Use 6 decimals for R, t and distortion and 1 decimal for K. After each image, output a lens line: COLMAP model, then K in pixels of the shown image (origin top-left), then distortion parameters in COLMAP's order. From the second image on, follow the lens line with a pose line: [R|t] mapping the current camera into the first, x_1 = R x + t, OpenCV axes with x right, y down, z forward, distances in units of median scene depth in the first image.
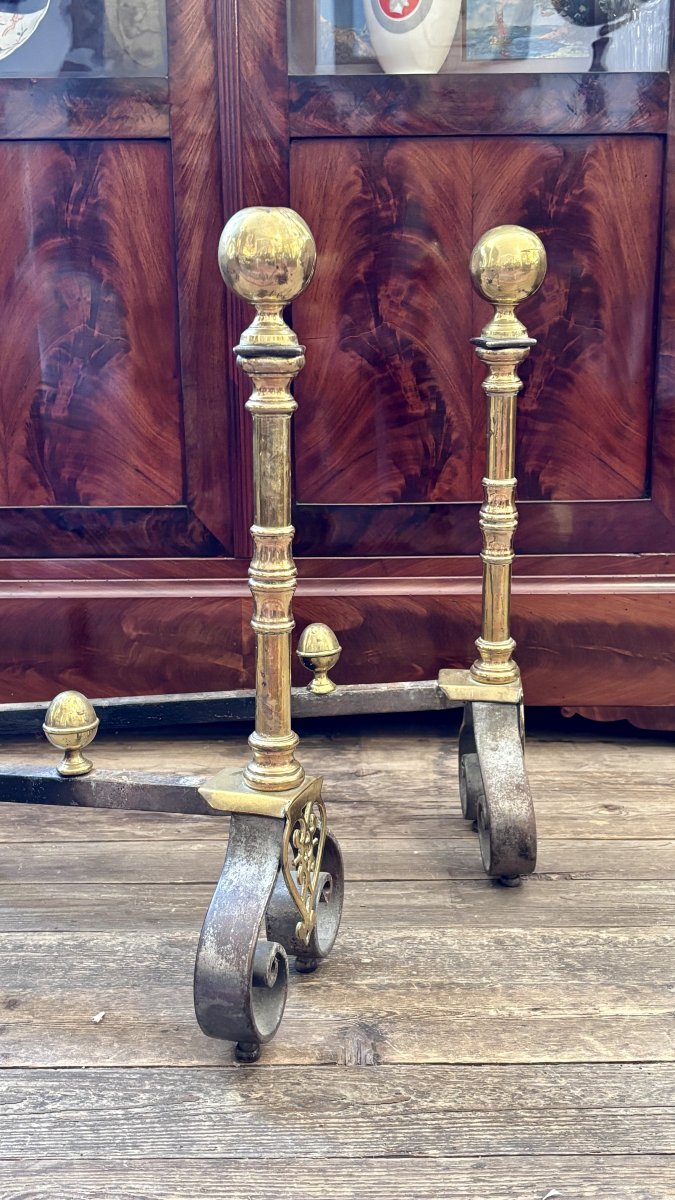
lens RADIAL K [[1382.0, 0, 328.8], [0, 1382.0, 615.4], [0, 0, 1]] dist [0.208709, -0.782641]
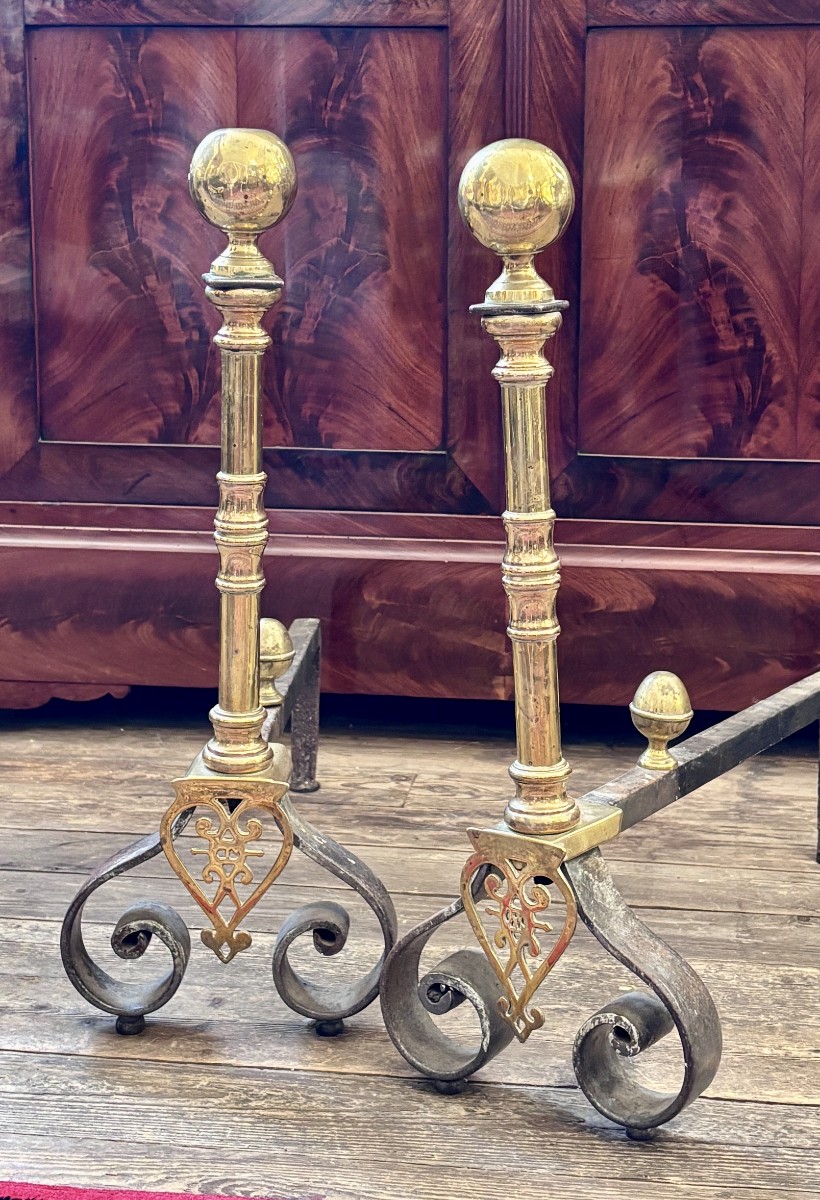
lens RADIAL K [[1973.8, 0, 411.8], [0, 1973.8, 465.2], [0, 0, 1]] dist [0.246637, -0.978351]
pose [[0.990608, 0.036936, -0.131646, 0.041926], [-0.047492, 0.995824, -0.077970, 0.027928], [0.128216, 0.083490, 0.988226, -0.220197]]
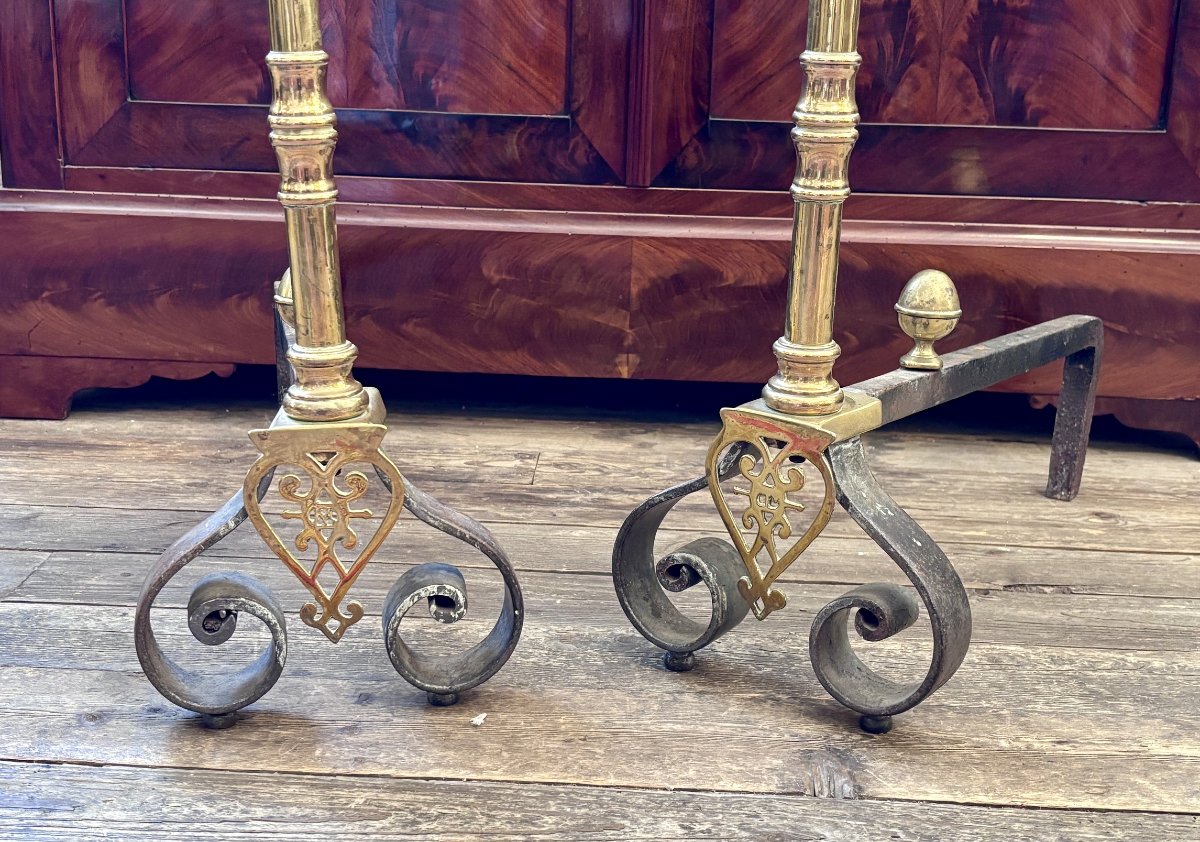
lens RADIAL K [[1517.4, 0, 581.7], [0, 1517.4, 448.7], [0, 0, 1]] dist [0.222724, -0.850468]
pose [[0.998423, 0.048185, -0.028807, -0.076363], [-0.046595, 0.997478, 0.053535, 0.077574], [0.031314, -0.052108, 0.998150, 0.150906]]
